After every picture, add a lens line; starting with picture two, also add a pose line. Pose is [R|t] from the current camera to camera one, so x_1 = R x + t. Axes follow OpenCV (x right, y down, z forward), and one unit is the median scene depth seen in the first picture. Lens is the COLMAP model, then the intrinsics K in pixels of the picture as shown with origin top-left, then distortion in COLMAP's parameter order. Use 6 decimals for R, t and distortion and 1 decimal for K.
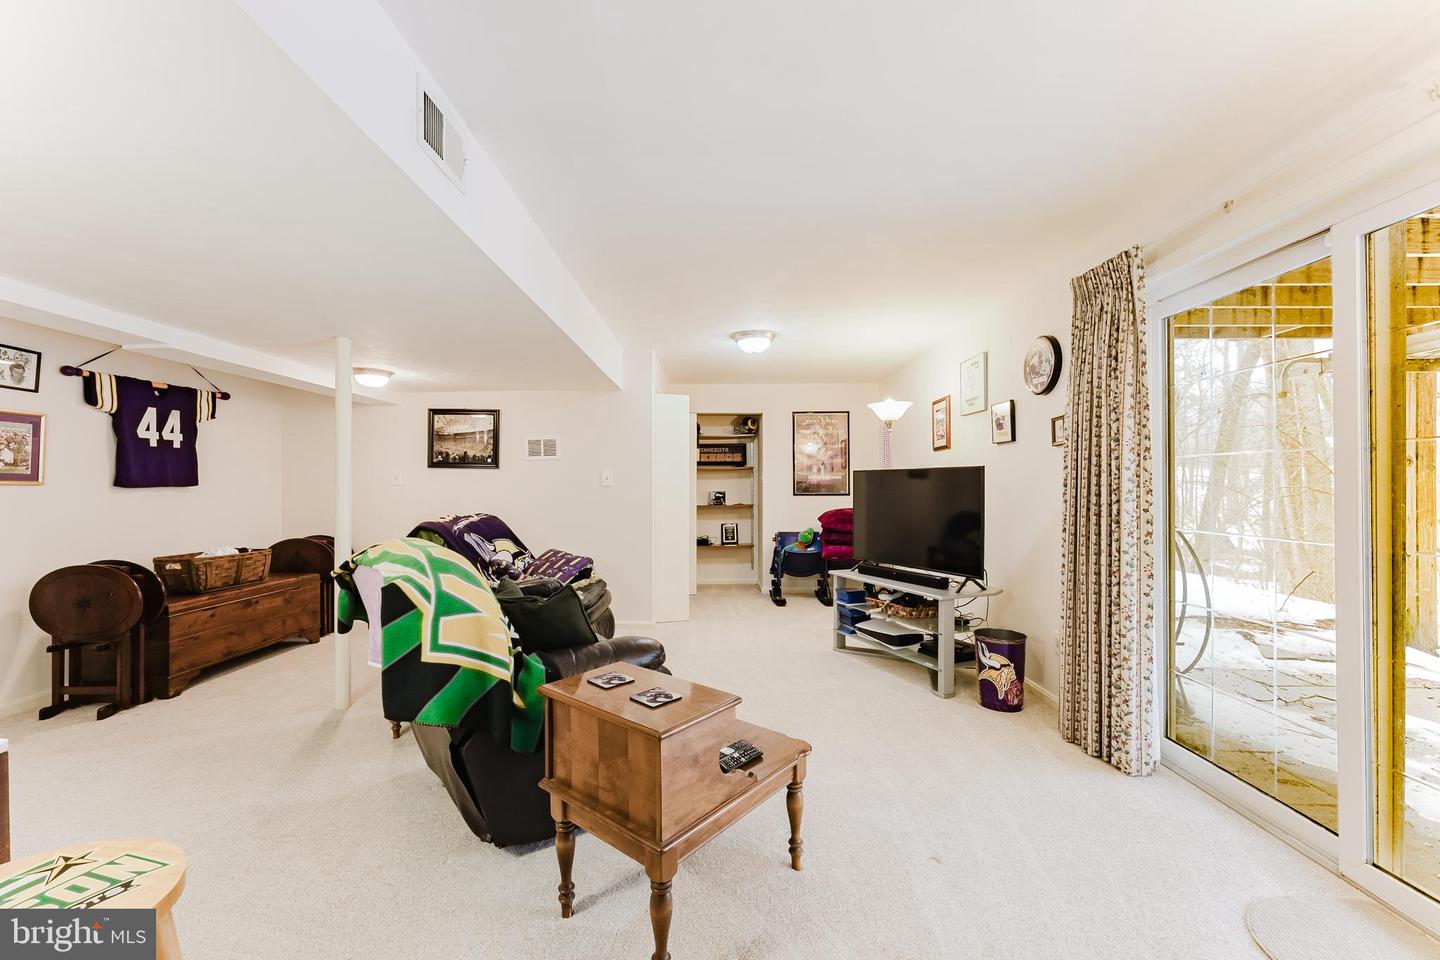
lens RADIAL K [[580.8, 0, 718.7], [0, 580.8, 479.1], [0, 0, 1]] dist [-0.001867, 0.000298]
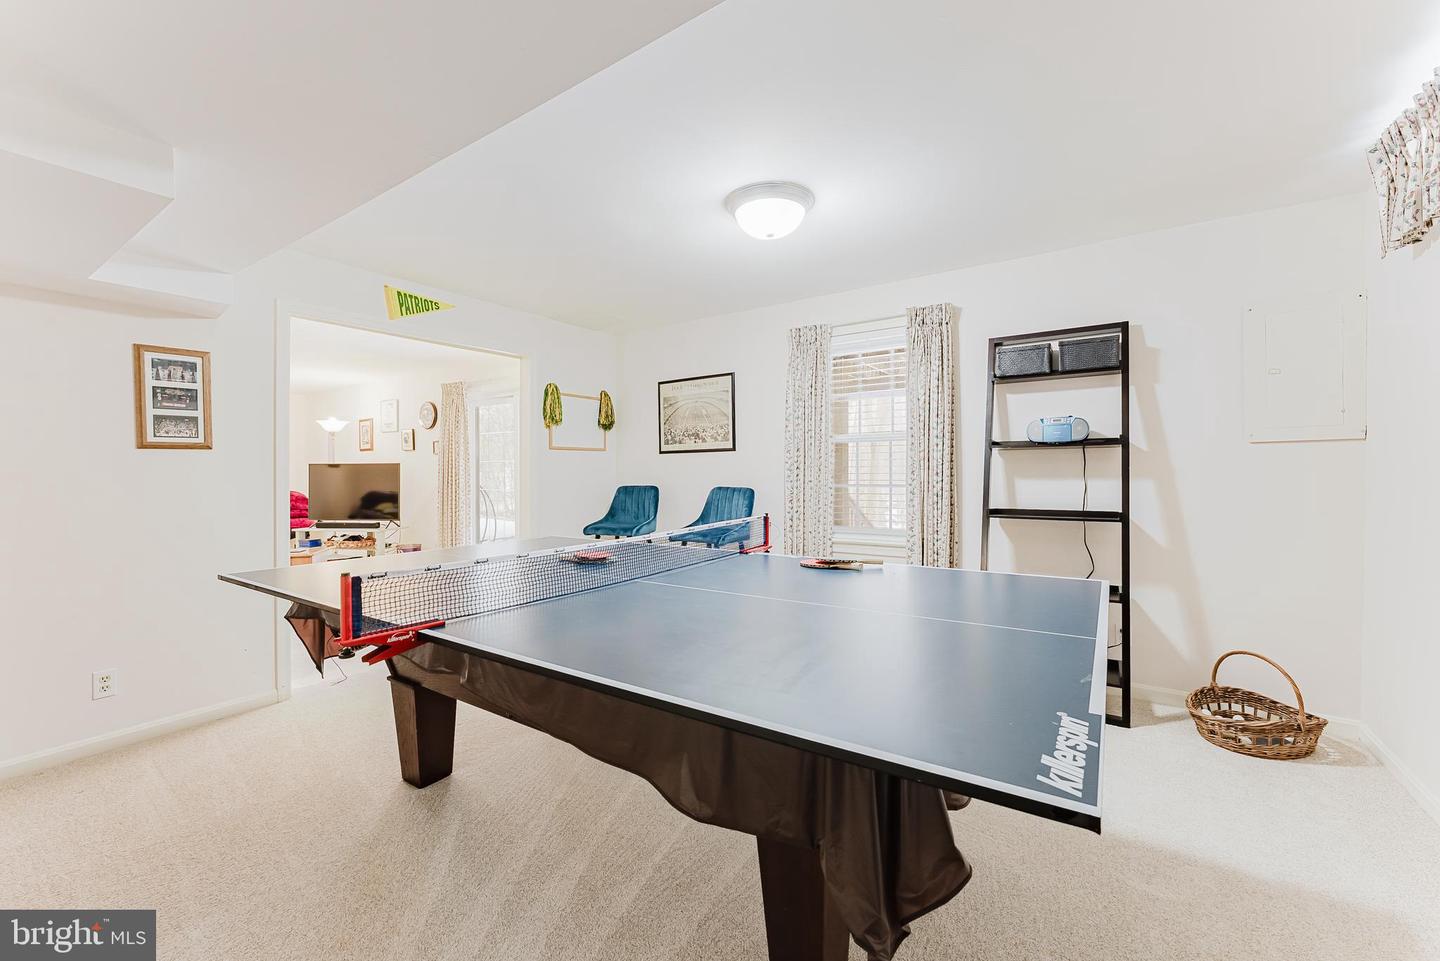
lens RADIAL K [[580.8, 0, 718.1], [0, 580.8, 474.6], [0, 0, 1]] dist [-0.001867, 0.000298]
pose [[0.557968, -0.006986, 0.829833, -0.650100], [-0.003736, 0.999933, 0.010931, -0.010086], [-0.829854, -0.009200, 0.557905, -1.124273]]
